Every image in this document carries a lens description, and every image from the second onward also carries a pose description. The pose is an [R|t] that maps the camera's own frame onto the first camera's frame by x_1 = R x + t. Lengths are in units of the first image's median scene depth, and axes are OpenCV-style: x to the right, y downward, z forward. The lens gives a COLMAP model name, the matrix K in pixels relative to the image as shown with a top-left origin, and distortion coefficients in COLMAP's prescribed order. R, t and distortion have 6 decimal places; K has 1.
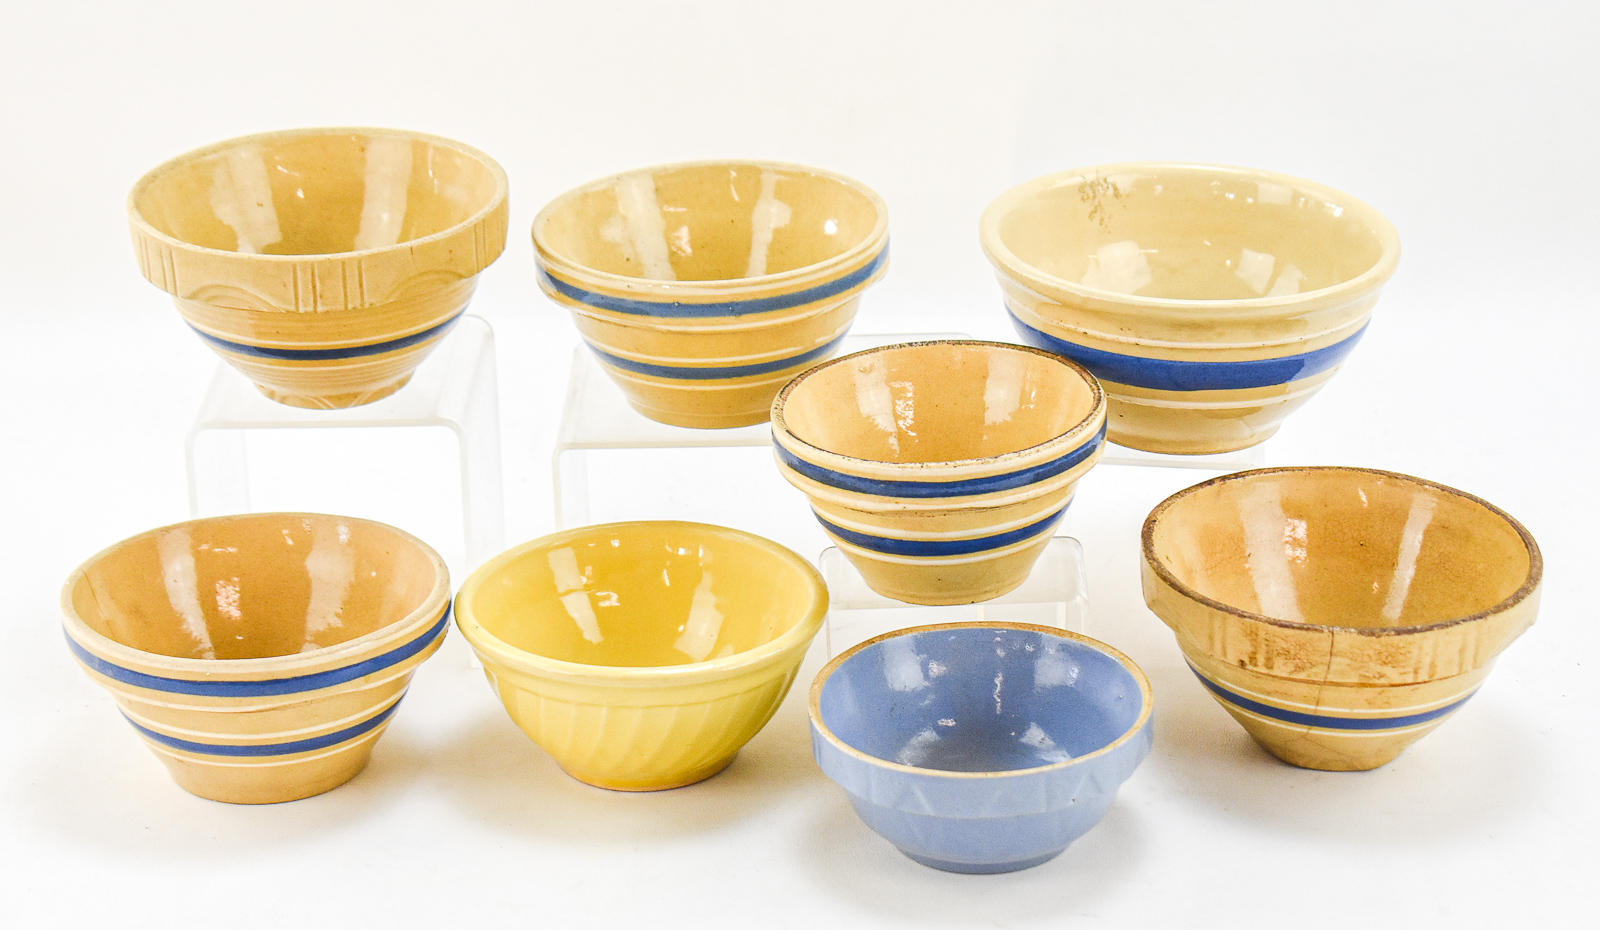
lens RADIAL K [[3689.2, 0, 805.9], [0, 3689.2, 464.2], [0, 0, 1]] dist [0.238466, 0.000000]
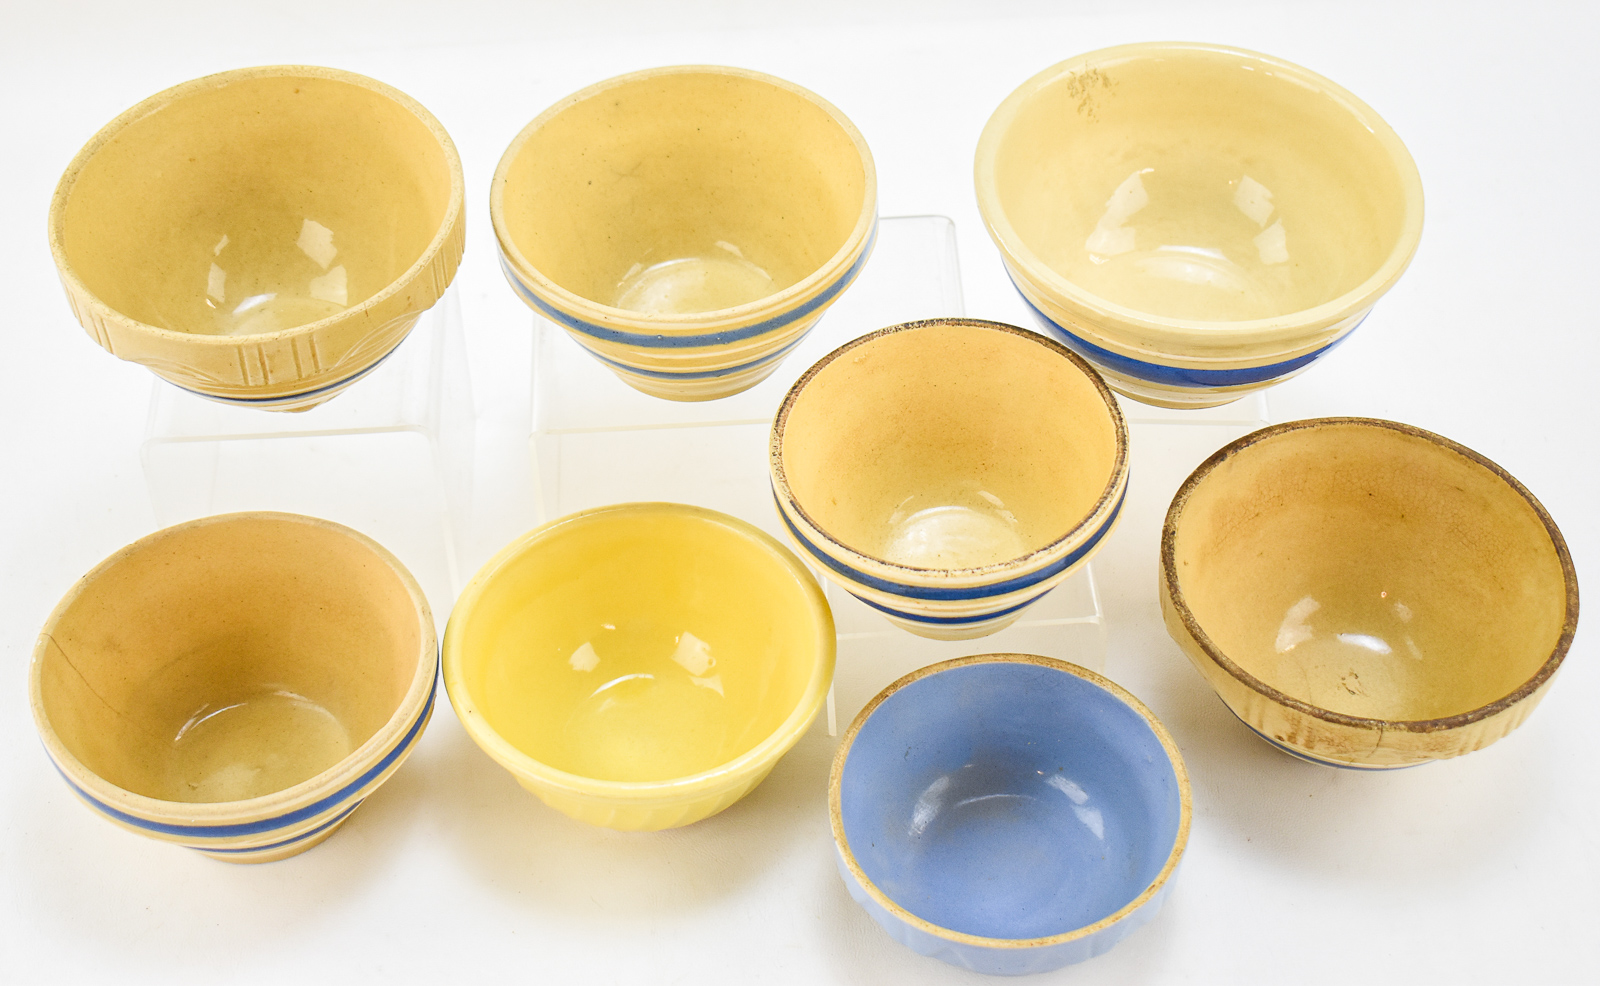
lens RADIAL K [[2786.3, 0, 794.6], [0, 2786.3, 494.0], [0, 0, 1]] dist [-0.010246, 0.000000]
pose [[0.998126, -0.046679, 0.039577, -0.030820], [0.030536, 0.940312, 0.338941, -0.239980], [-0.053037, -0.337097, 0.939975, 0.336241]]
